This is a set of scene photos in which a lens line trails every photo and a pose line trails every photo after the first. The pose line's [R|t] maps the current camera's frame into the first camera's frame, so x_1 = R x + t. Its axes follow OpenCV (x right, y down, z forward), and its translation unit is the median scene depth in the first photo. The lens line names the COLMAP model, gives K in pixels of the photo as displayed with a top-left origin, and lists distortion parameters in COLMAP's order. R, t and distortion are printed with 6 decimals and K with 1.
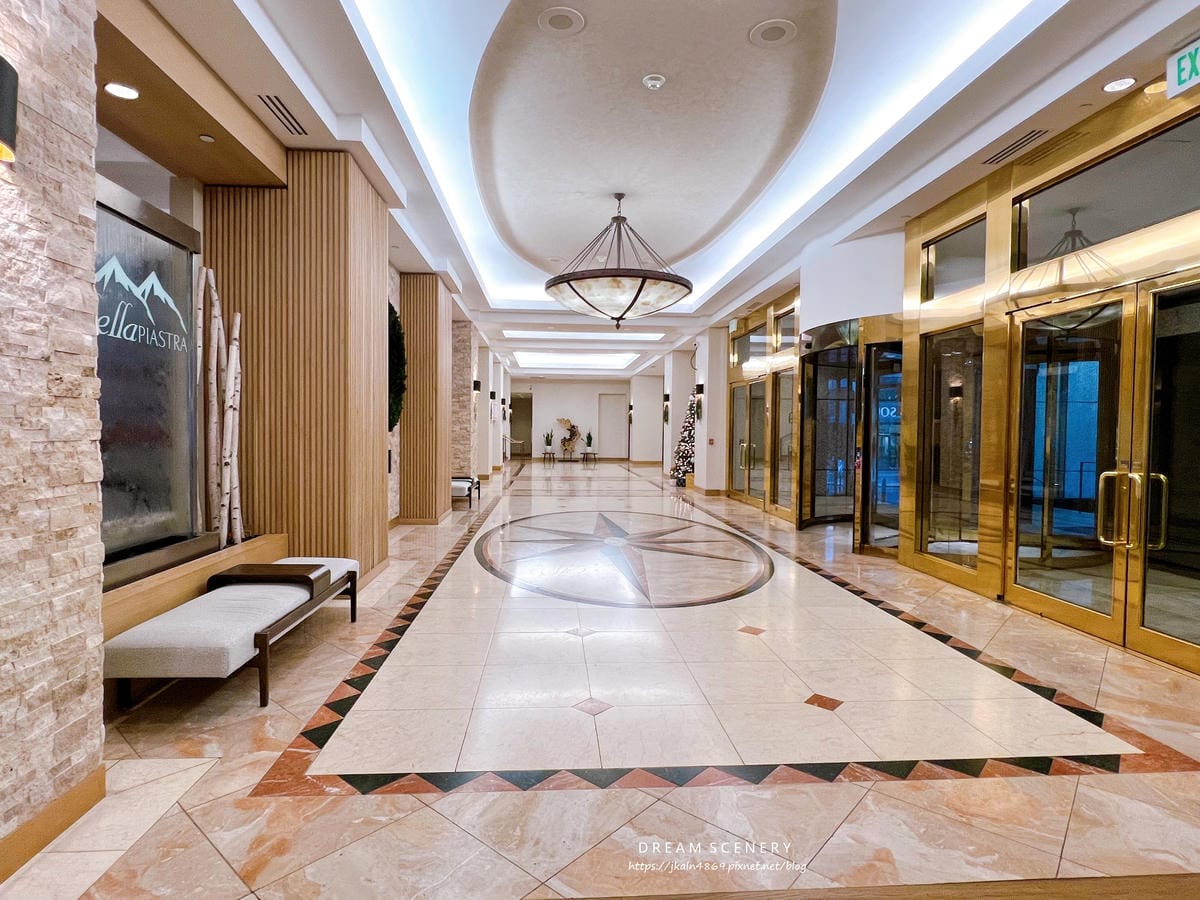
lens RADIAL K [[647.0, 0, 600.0], [0, 647.0, 450.0], [0, 0, 1]] dist [0.000417, 0.000020]
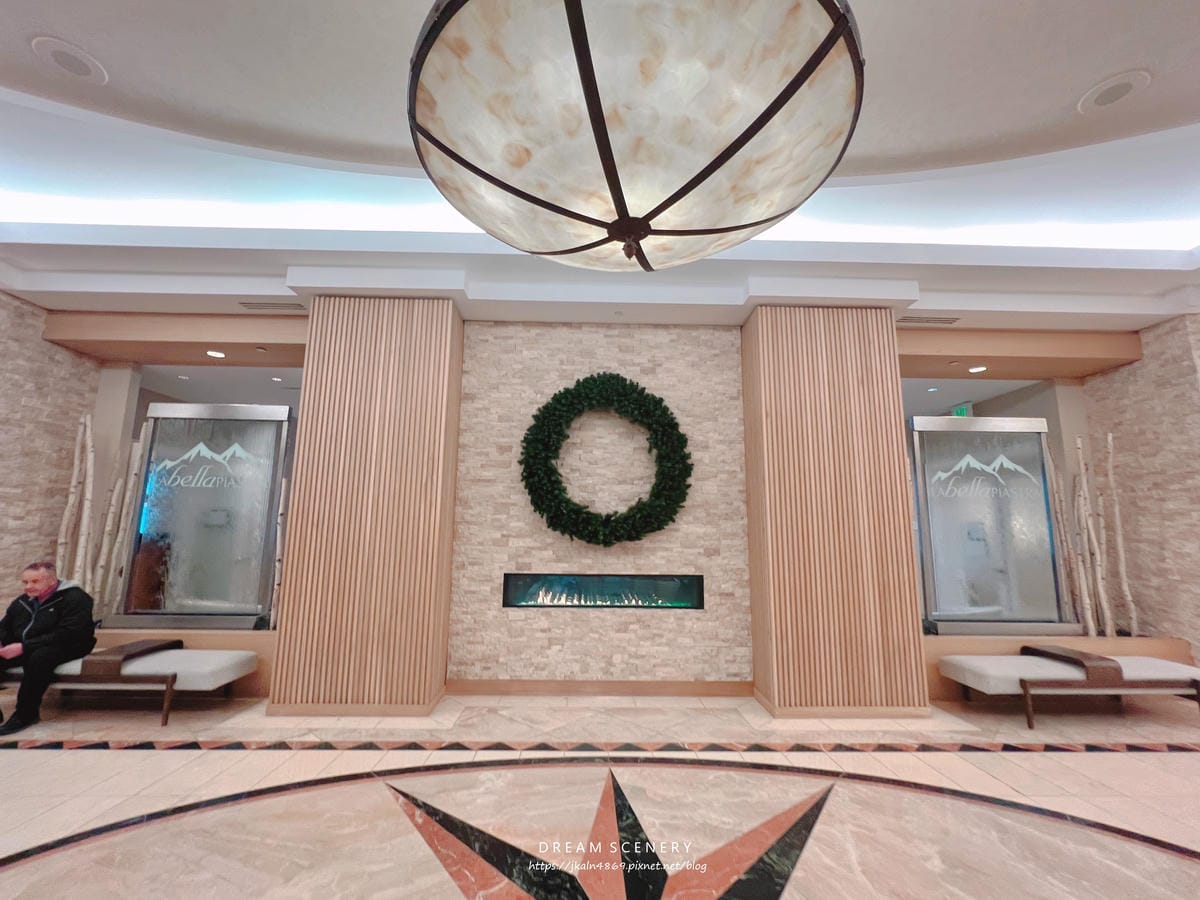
lens RADIAL K [[519.1, 0, 600.0], [0, 519.1, 450.0], [0, 0, 1]] dist [-0.000532, -0.000168]
pose [[-0.046916, -0.174741, -0.983496, 0.582973], [-0.046217, 0.983906, -0.172609, -0.073962], [0.997829, 0.037356, -0.054237, 2.056414]]
